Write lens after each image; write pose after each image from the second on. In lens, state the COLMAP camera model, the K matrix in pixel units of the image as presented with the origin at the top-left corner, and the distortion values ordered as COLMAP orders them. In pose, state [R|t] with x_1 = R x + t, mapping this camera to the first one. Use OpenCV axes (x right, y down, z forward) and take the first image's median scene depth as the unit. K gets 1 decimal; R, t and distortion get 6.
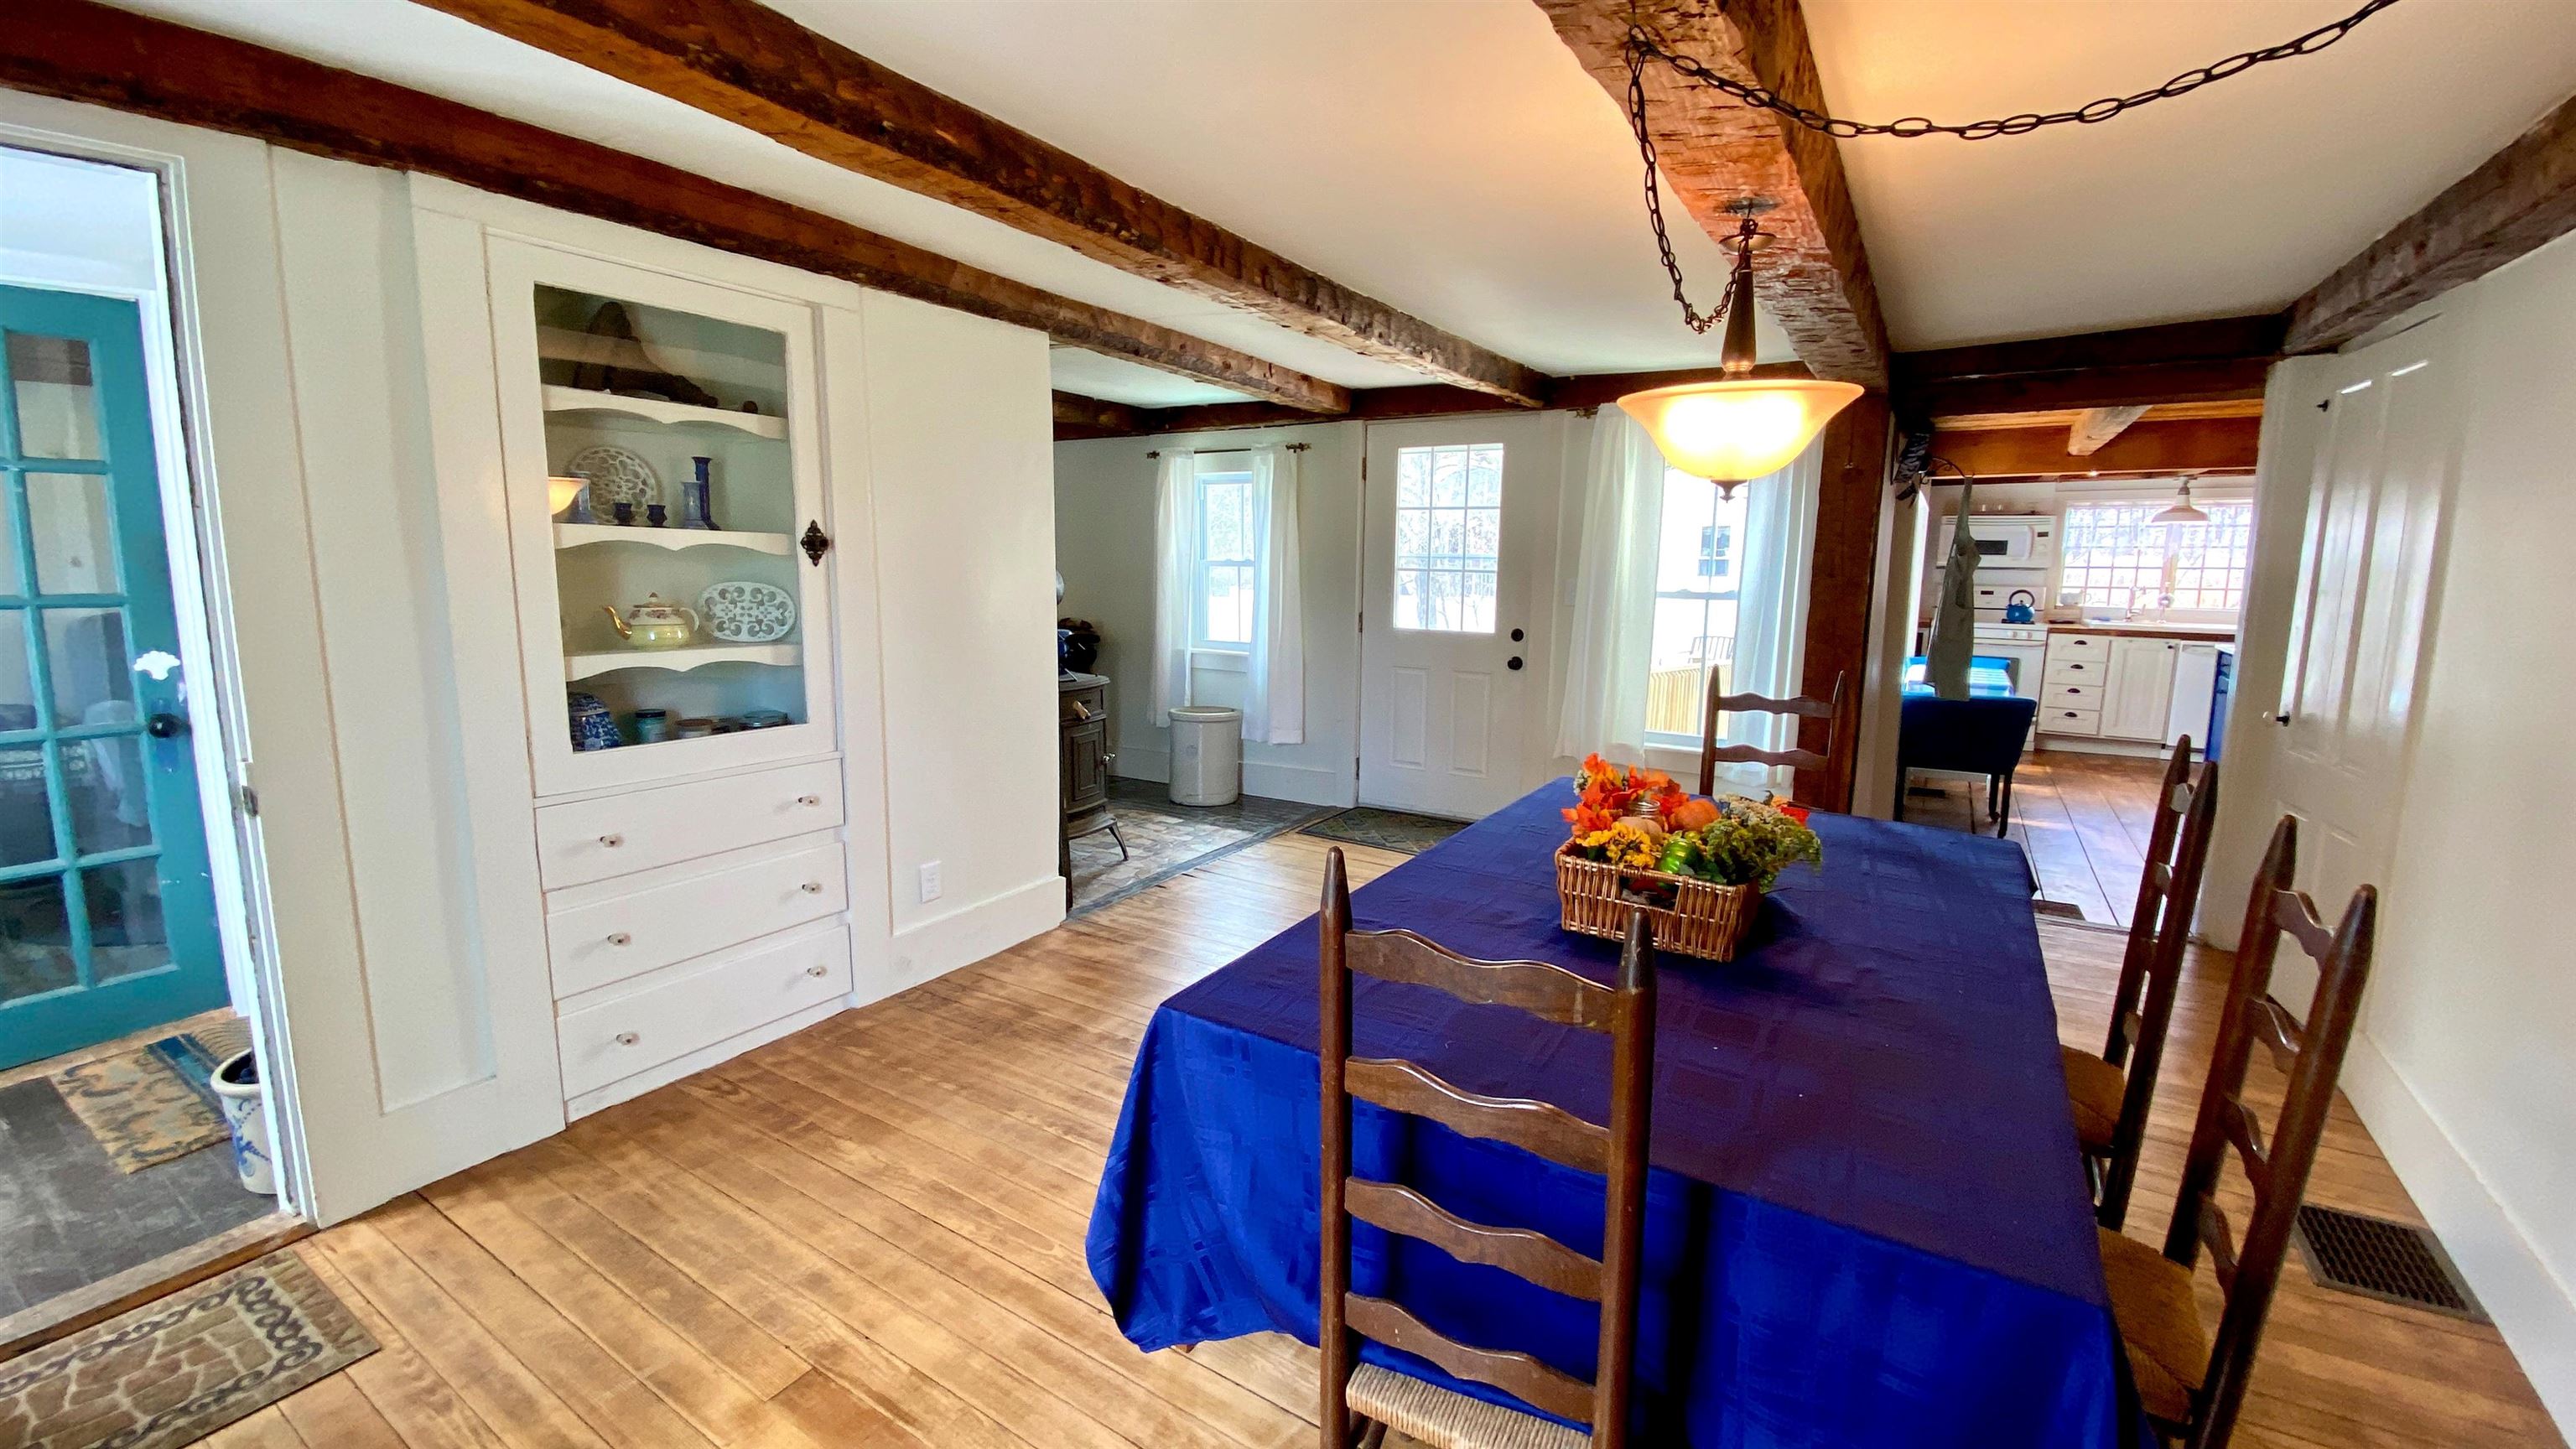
lens RADIAL K [[1029.2, 0, 1287.2], [0, 1029.2, 714.4], [0, 0, 1]] dist [0.030650, -0.024292]
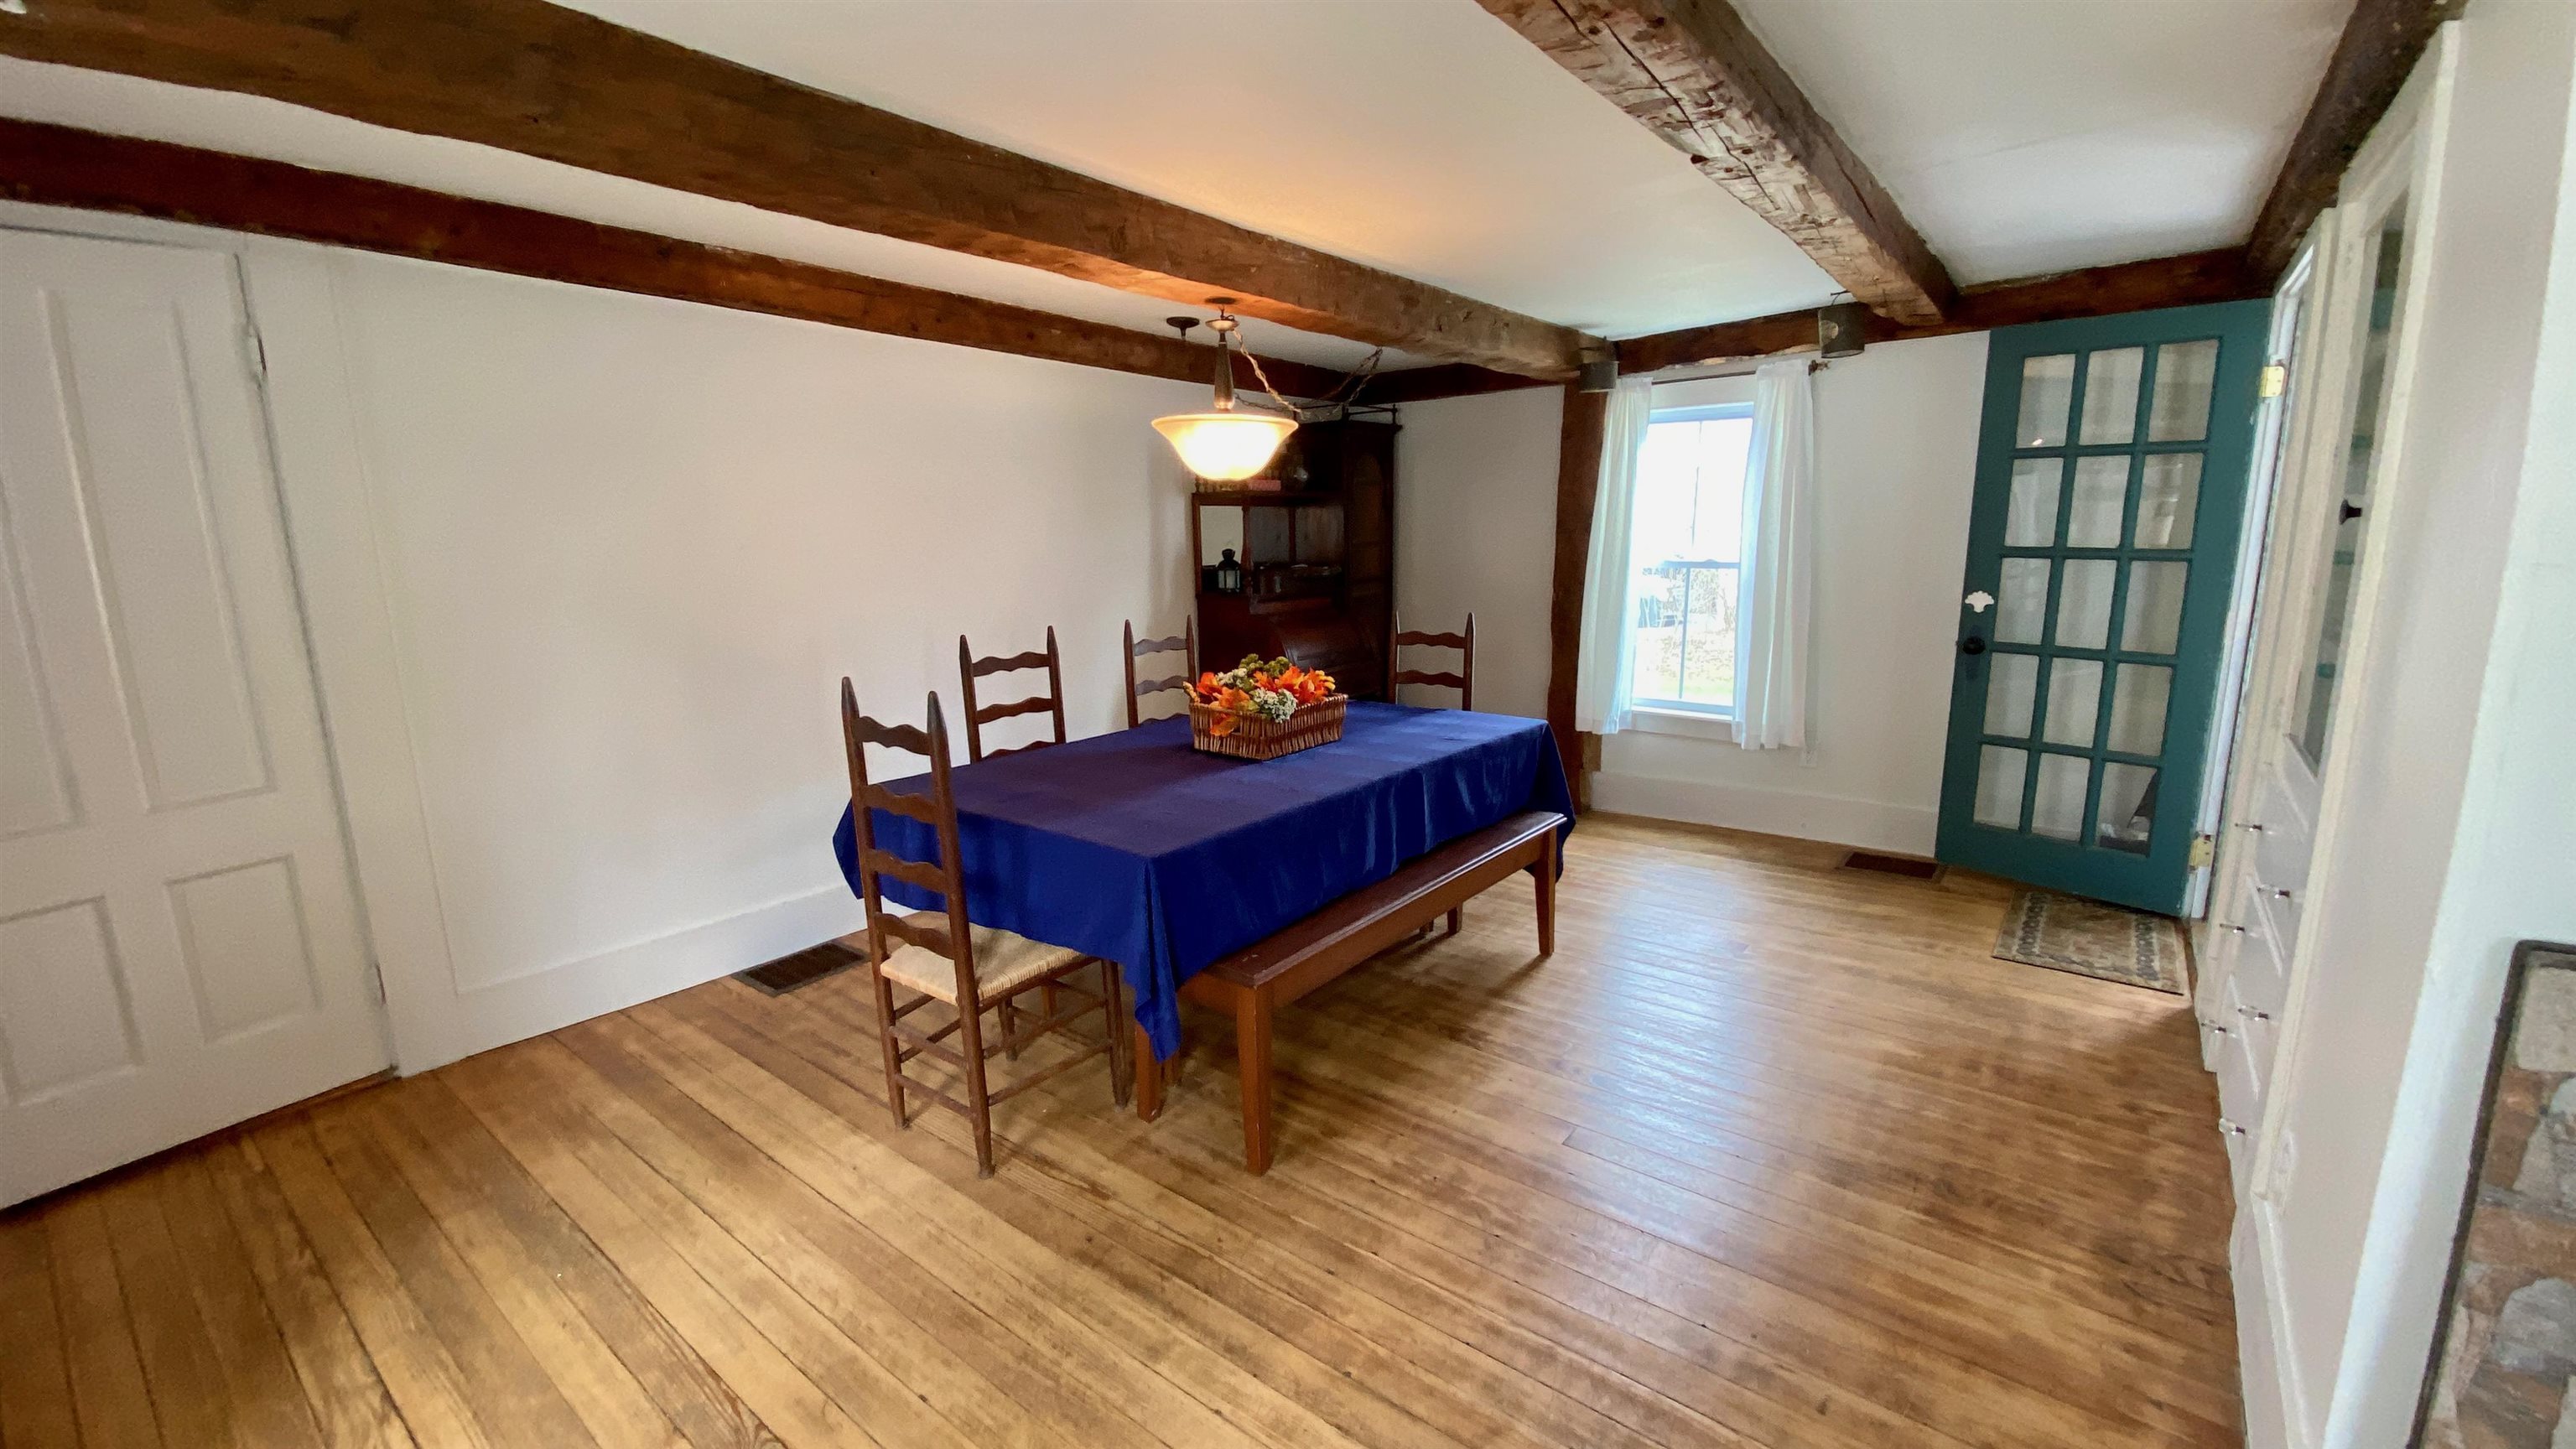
lens RADIAL K [[1029.2, 0, 1287.2], [0, 1029.2, 714.4], [0, 0, 1]] dist [0.030650, -0.024292]
pose [[-0.994893, -0.017459, 0.099412, 0.112533], [0.017101, 0.941529, 0.336498, -0.256934], [-0.099474, 0.336480, -0.936422, 1.597950]]
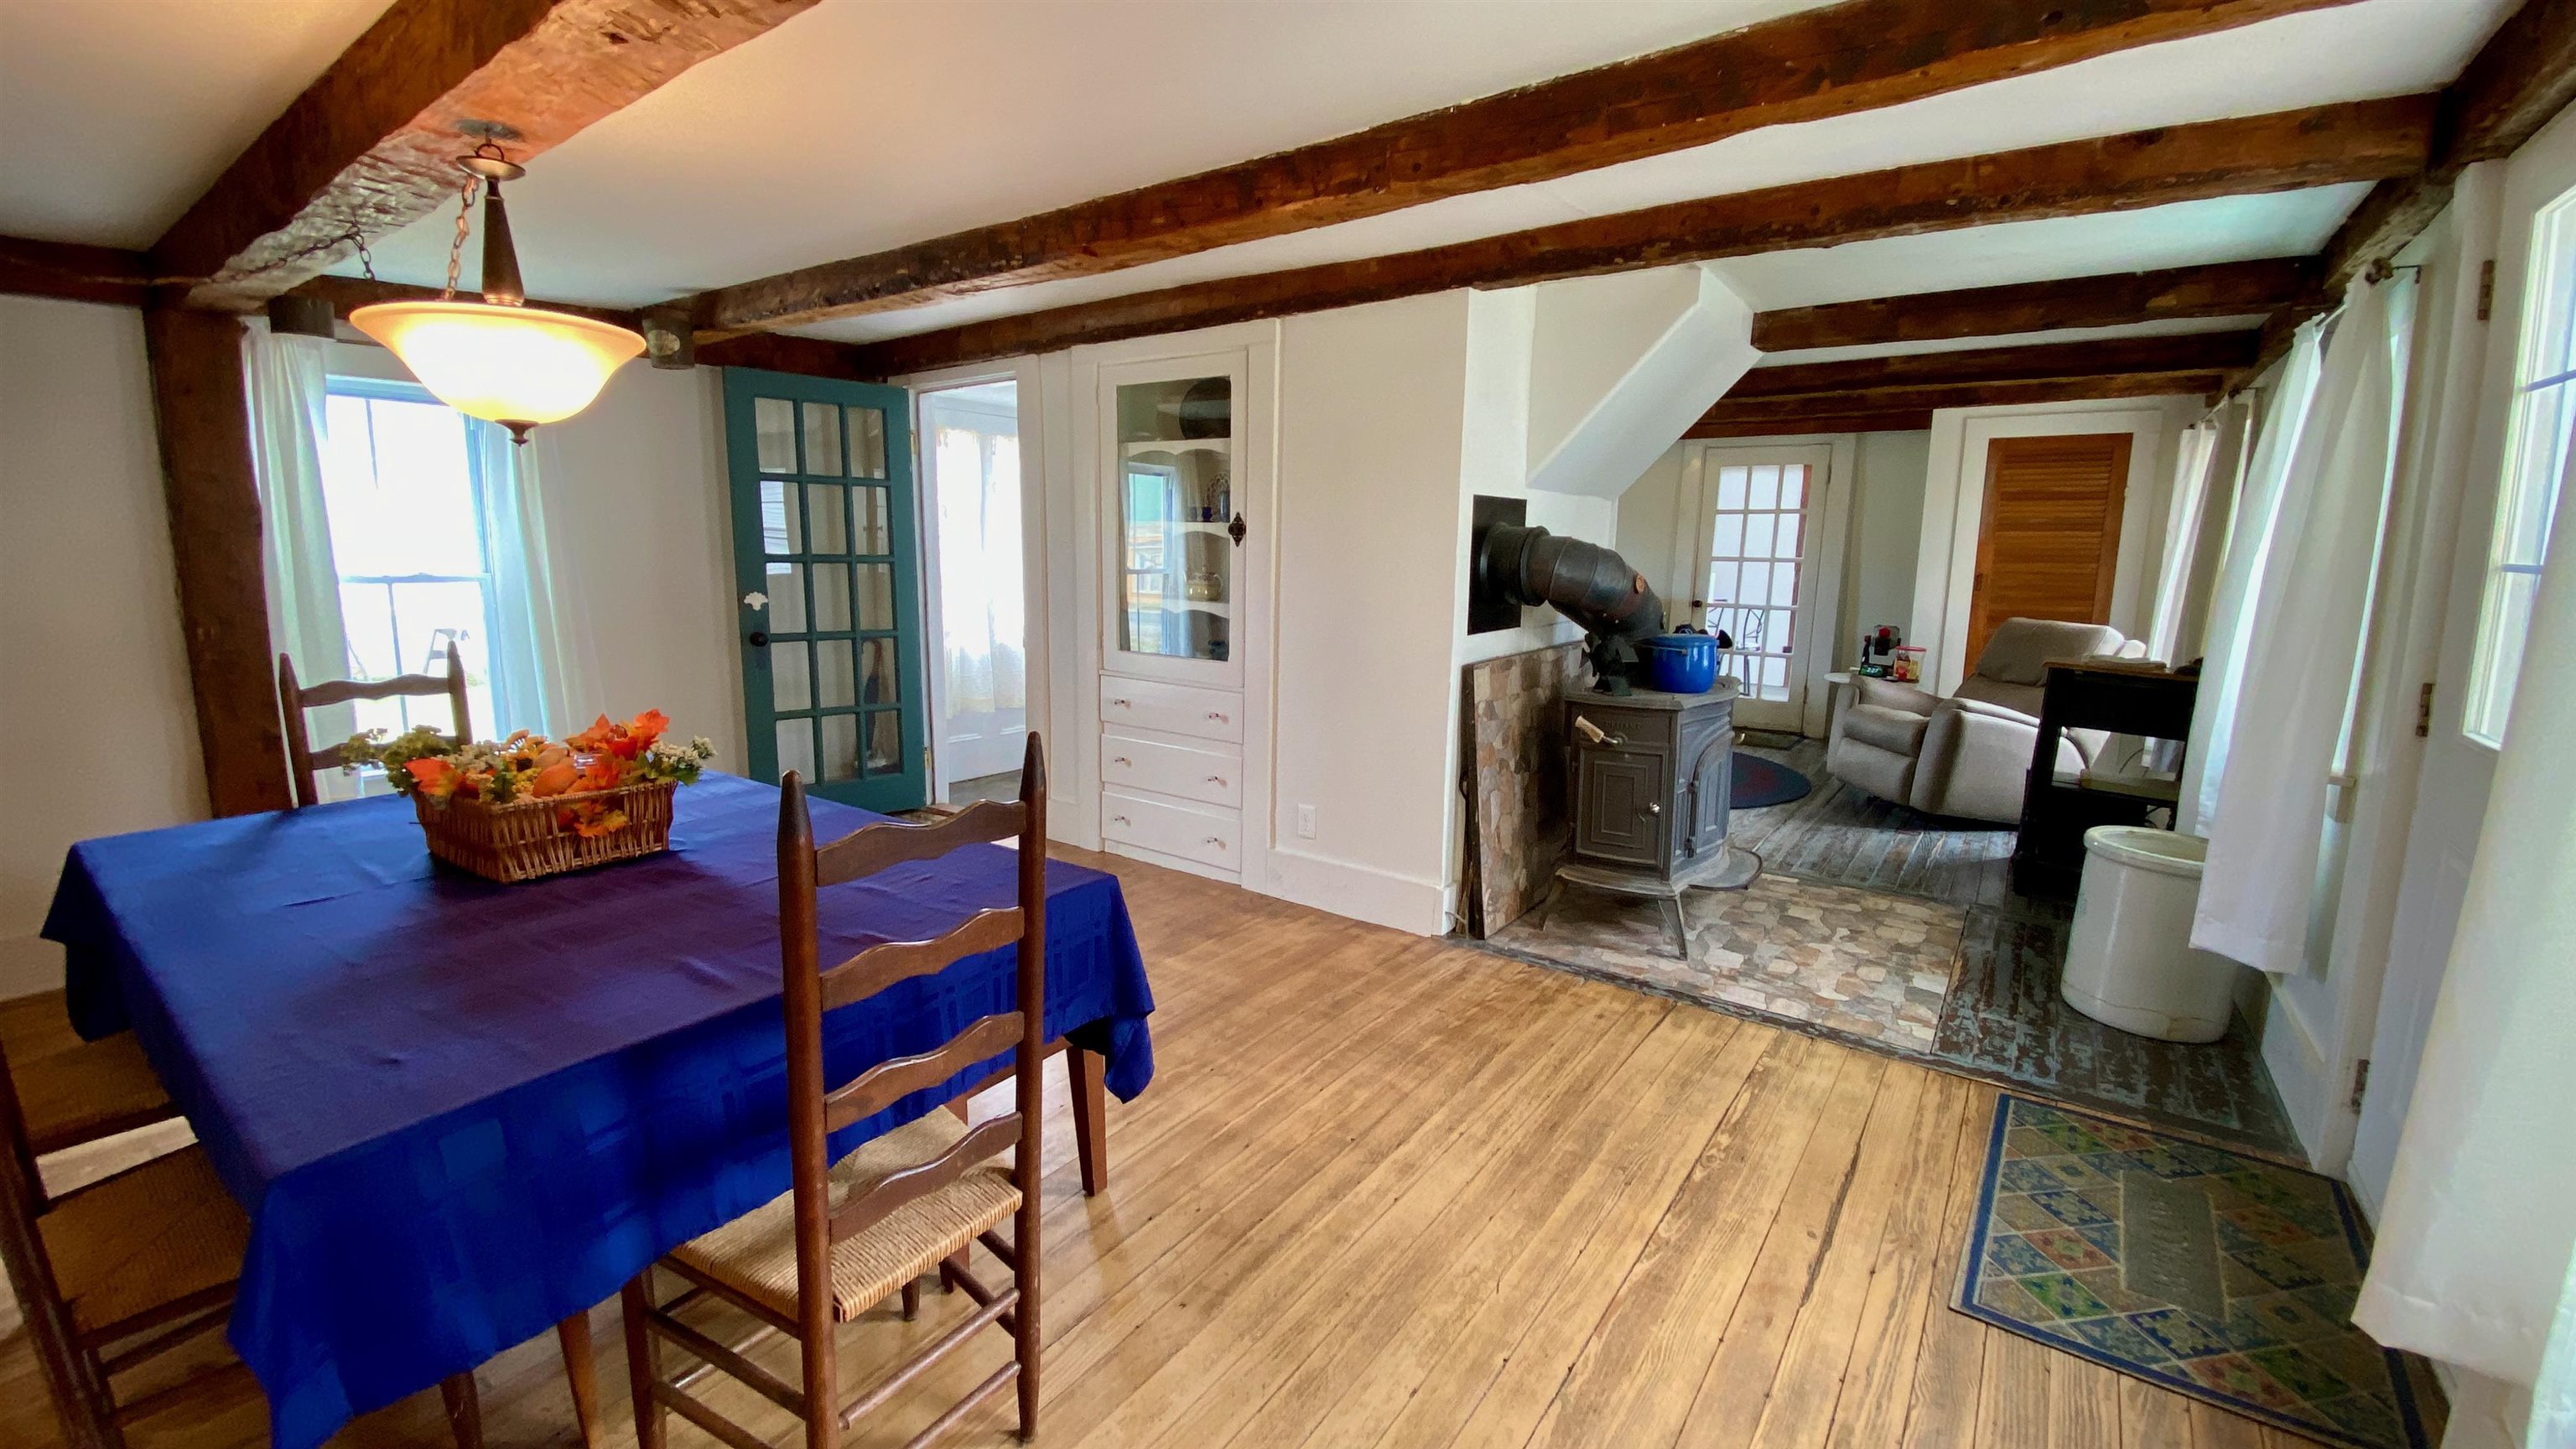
lens RADIAL K [[1029.2, 0, 1287.2], [0, 1029.2, 714.4], [0, 0, 1]] dist [0.030650, -0.024292]
pose [[-0.074473, 0.149713, -0.985921, 0.843931], [-0.163389, 0.973474, 0.160165, -0.147101], [0.983747, 0.173017, -0.048036, 1.117682]]
